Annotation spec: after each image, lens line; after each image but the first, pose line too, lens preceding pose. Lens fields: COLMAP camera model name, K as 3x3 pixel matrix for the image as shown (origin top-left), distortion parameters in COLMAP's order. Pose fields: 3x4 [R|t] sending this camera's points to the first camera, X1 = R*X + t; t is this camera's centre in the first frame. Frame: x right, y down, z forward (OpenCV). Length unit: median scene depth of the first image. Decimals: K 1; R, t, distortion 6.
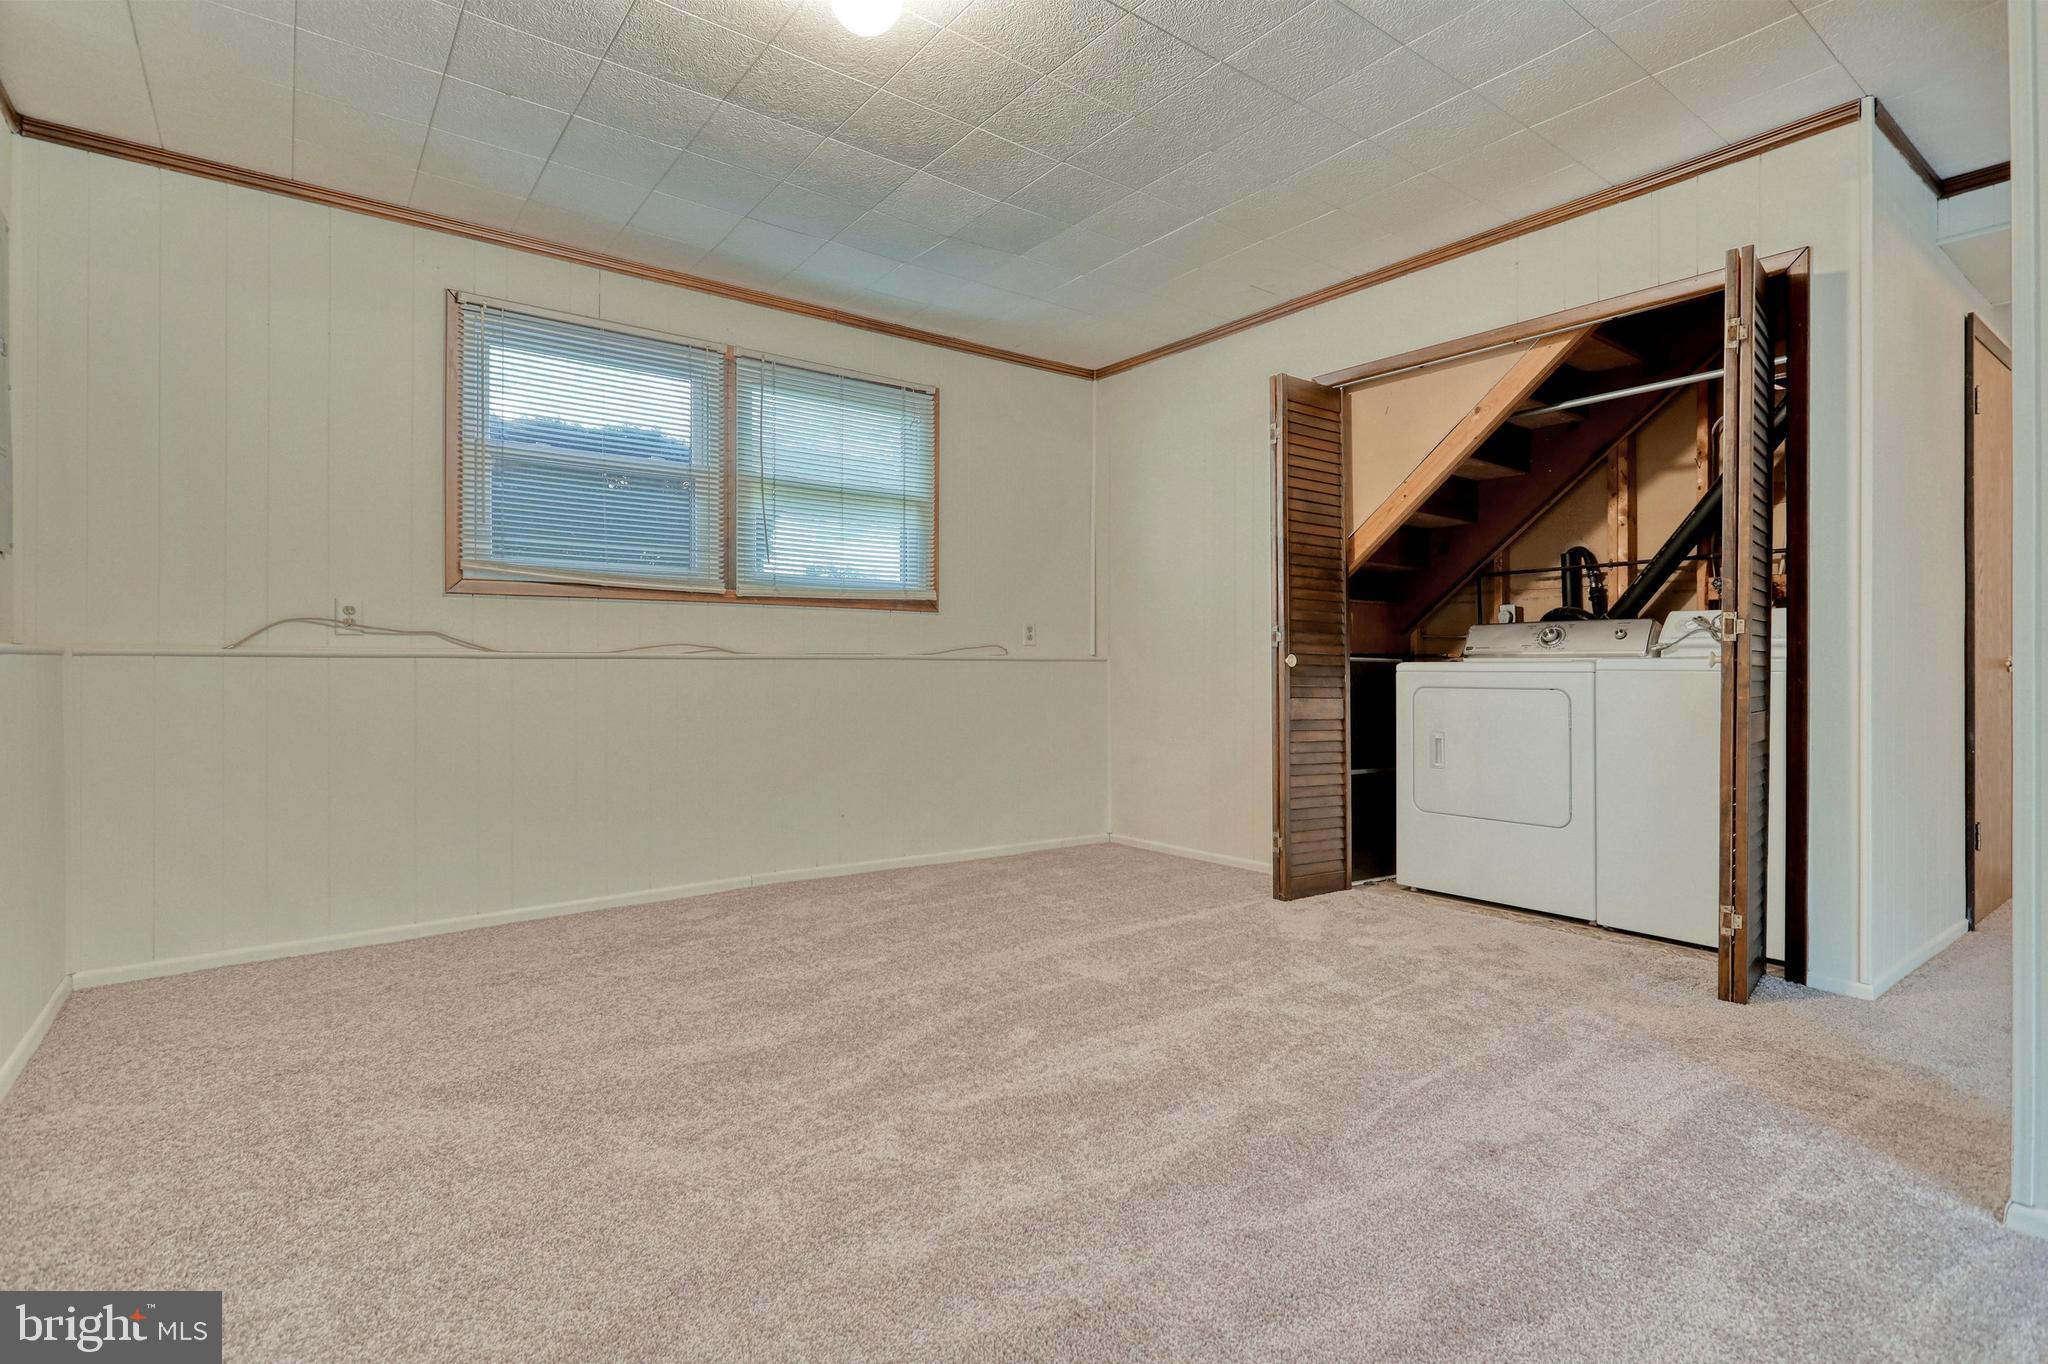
lens RADIAL K [[980.7, 0, 1023.9], [0, 980.7, 667.5], [0, 0, 1]] dist [-0.002774, 0.001681]
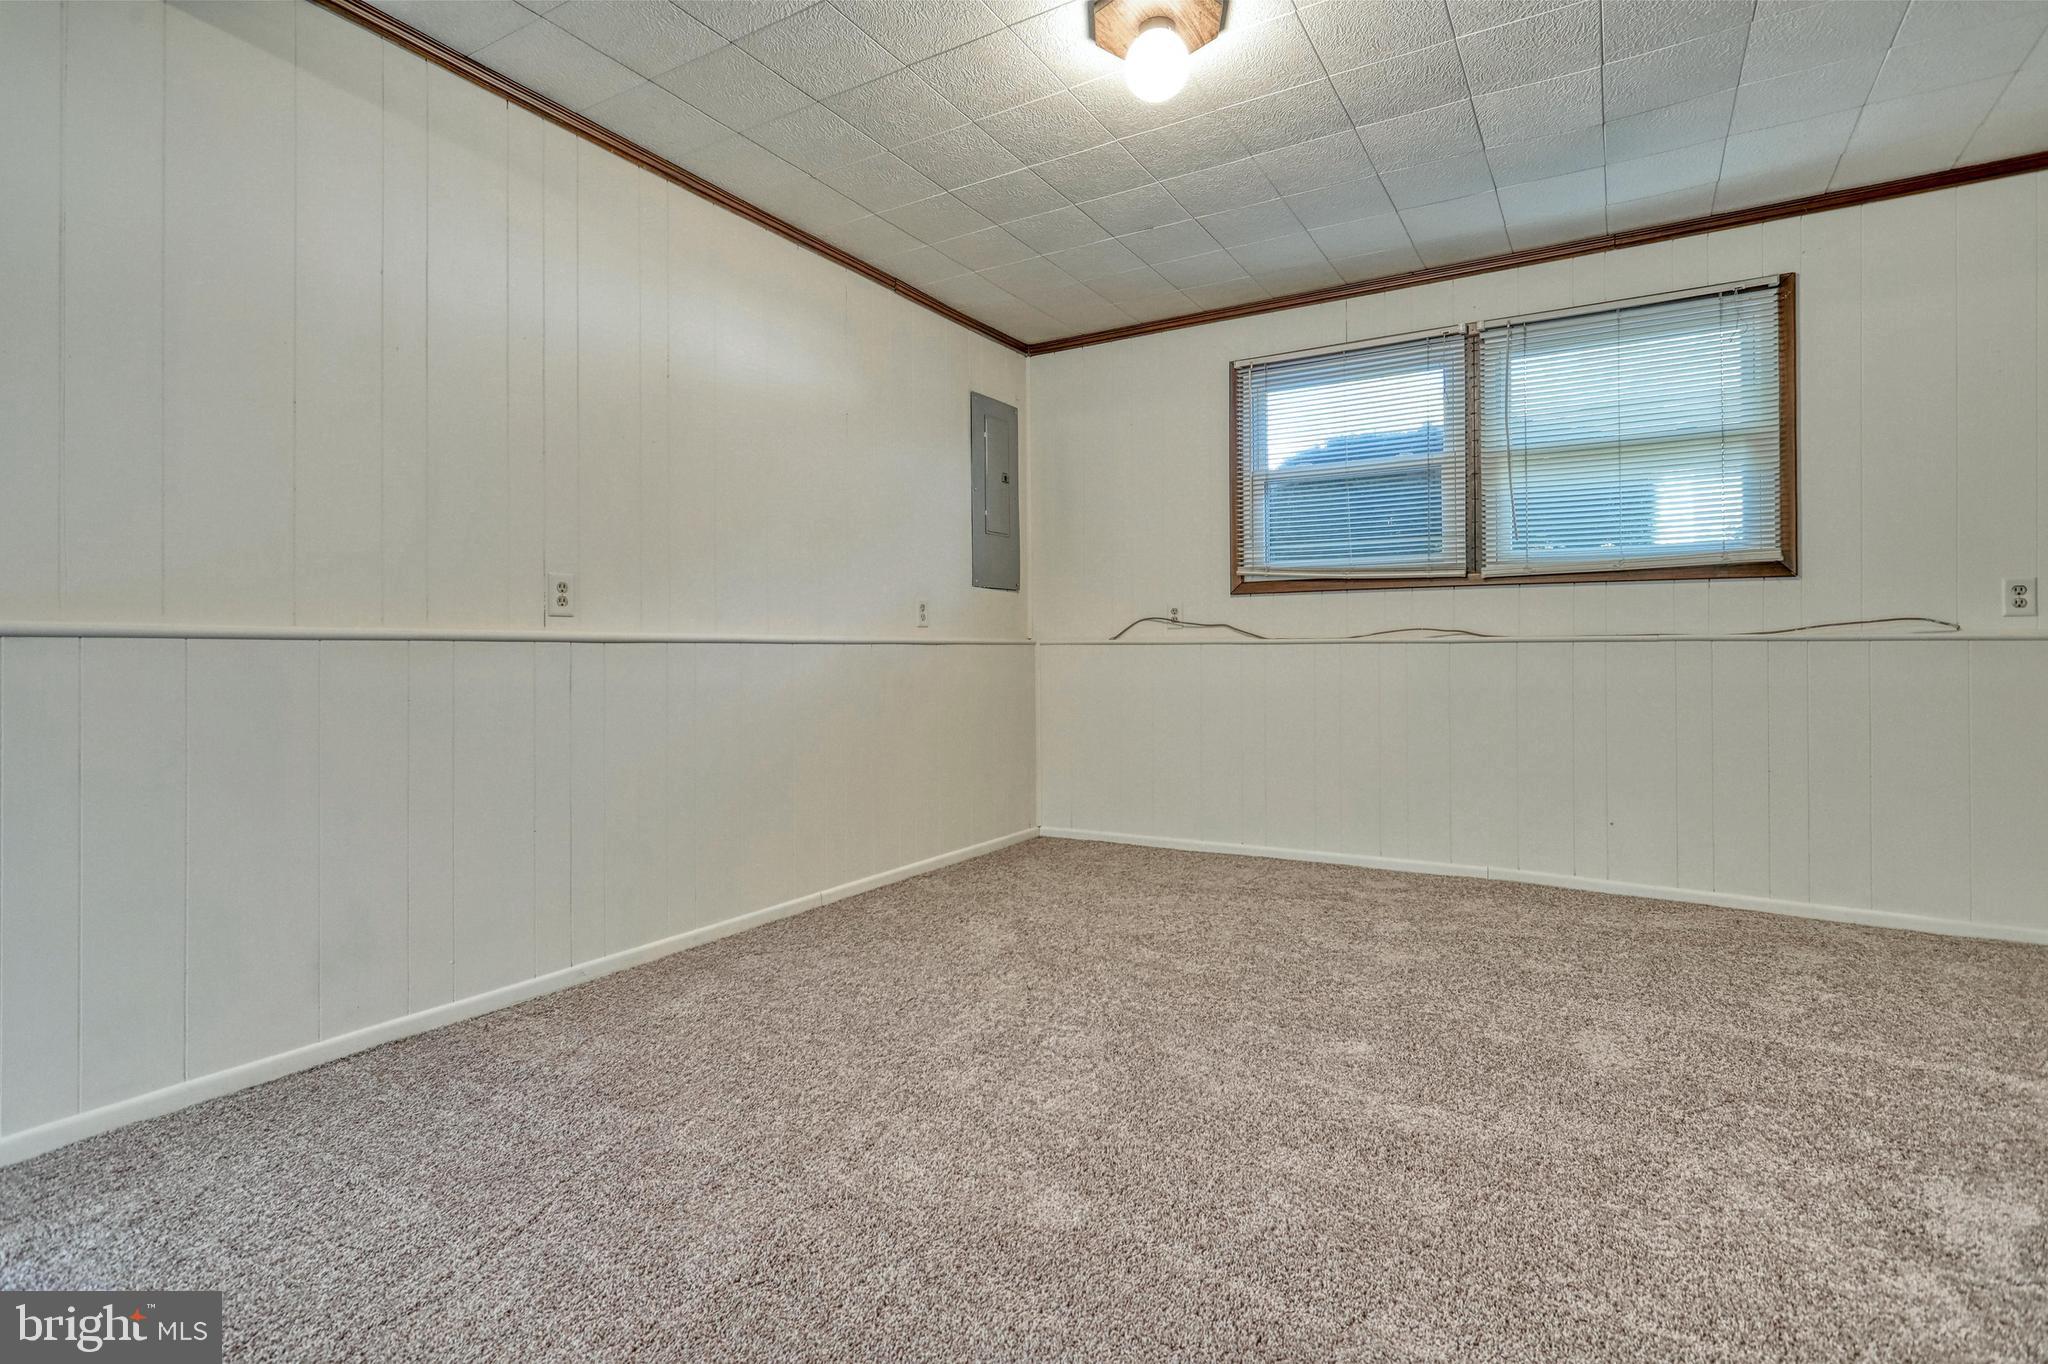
lens RADIAL K [[980.7, 0, 1032.6], [0, 980.7, 649.2], [0, 0, 1]] dist [-0.002774, 0.001681]
pose [[0.374083, -0.005737, -0.927377, 0.451652], [-0.000279, 0.999980, -0.006299, 0.004280], [0.927395, 0.002615, 0.374074, 0.229822]]
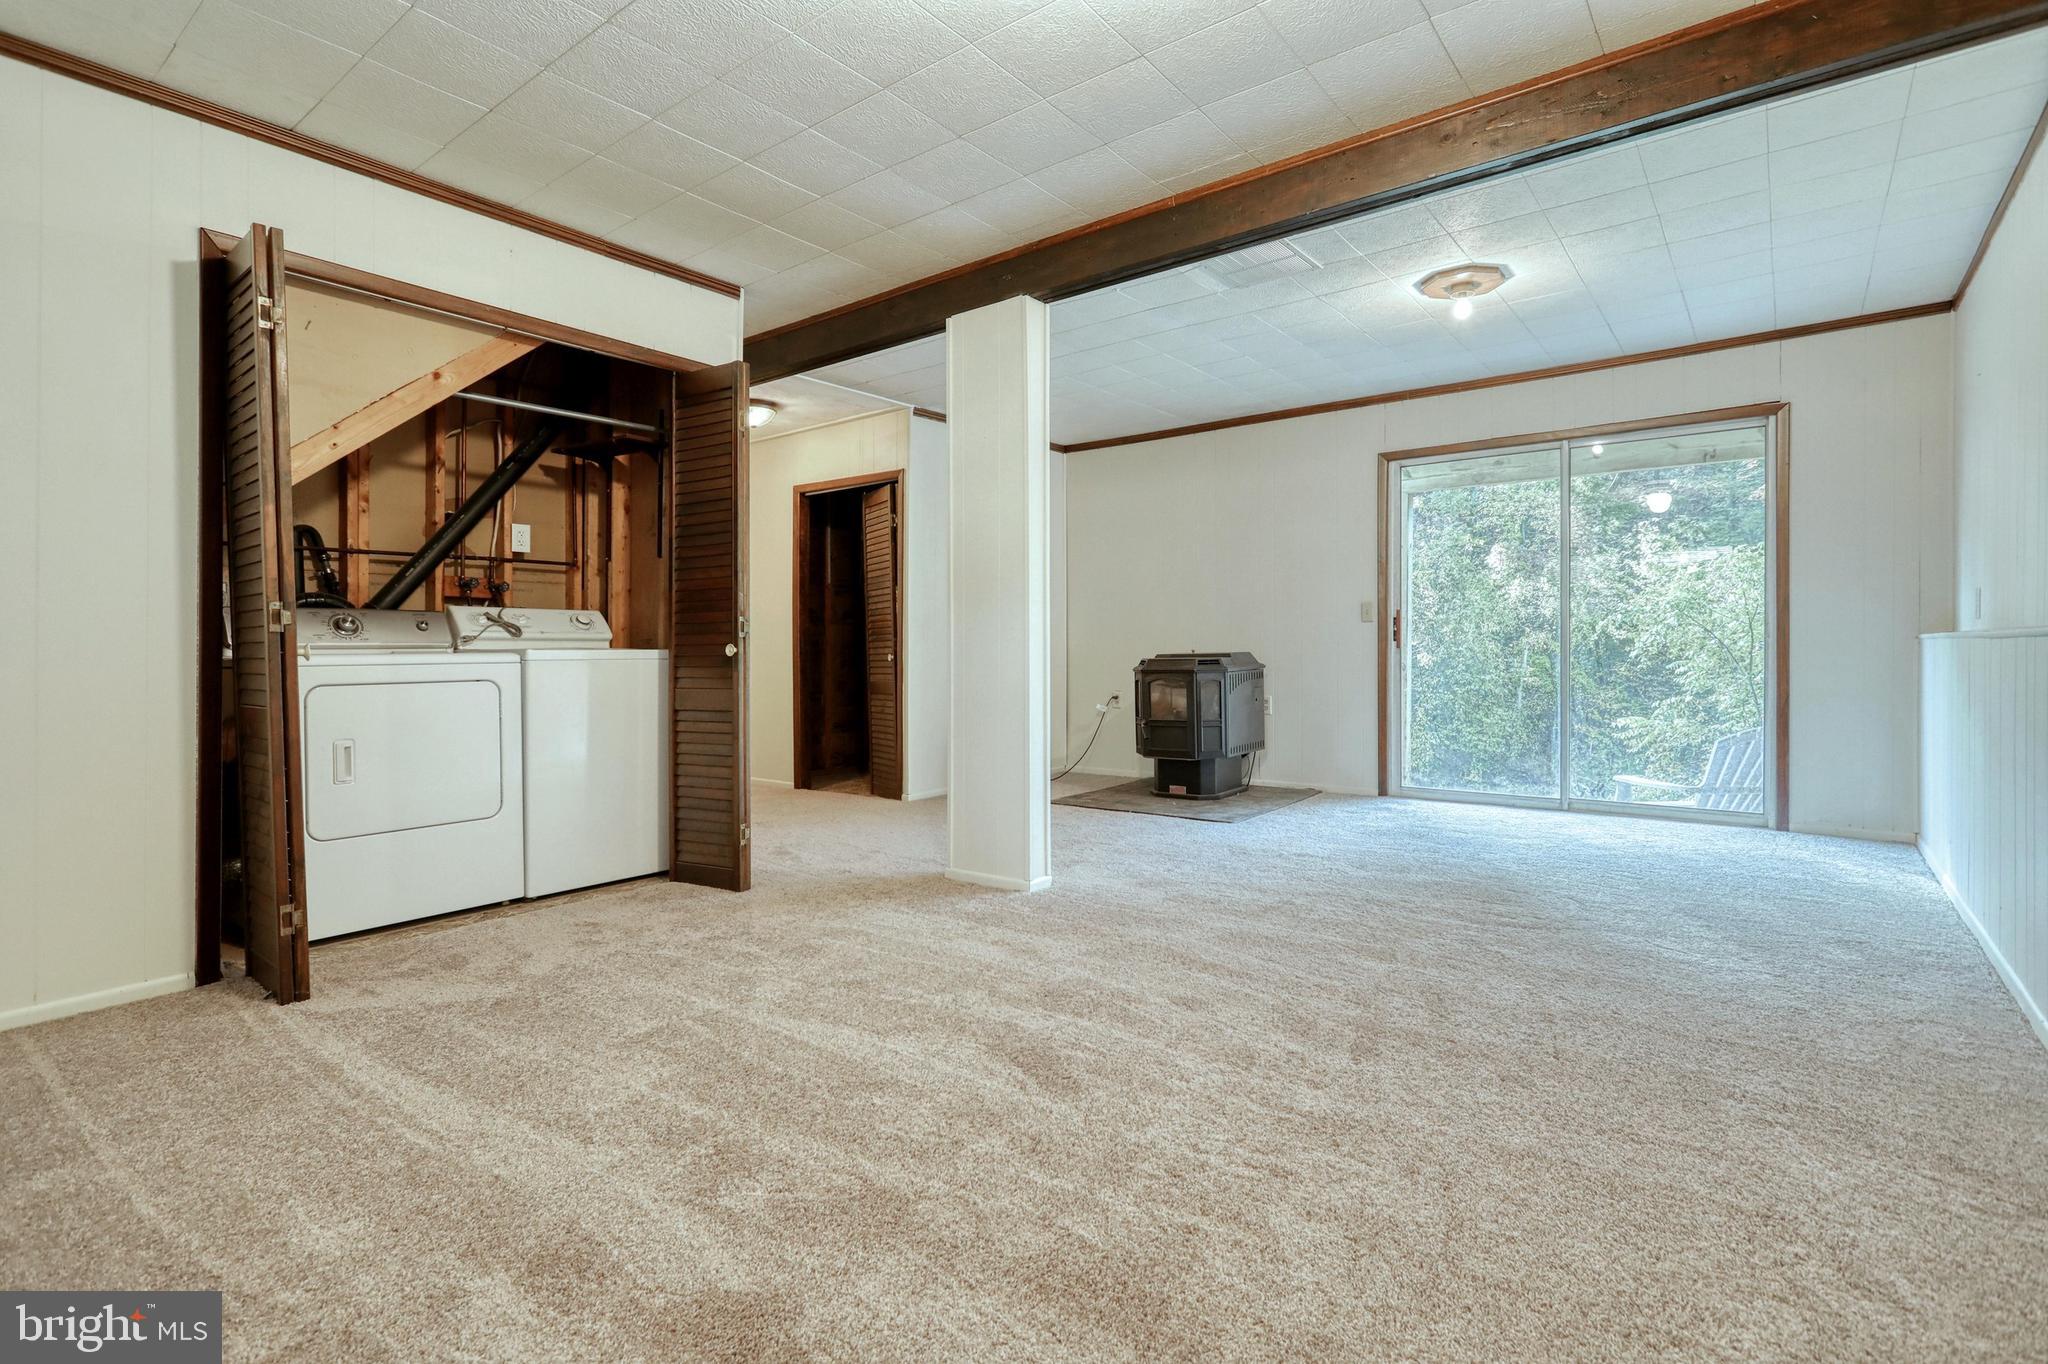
lens RADIAL K [[980.7, 0, 1025.1], [0, 980.7, 674.3], [0, 0, 1]] dist [-0.002774, 0.001681]
pose [[-0.252313, -0.023017, 0.967372, -0.522458], [0.005075, 0.999672, 0.025109, -0.007659], [-0.967632, 0.011245, -0.252113, 0.666101]]
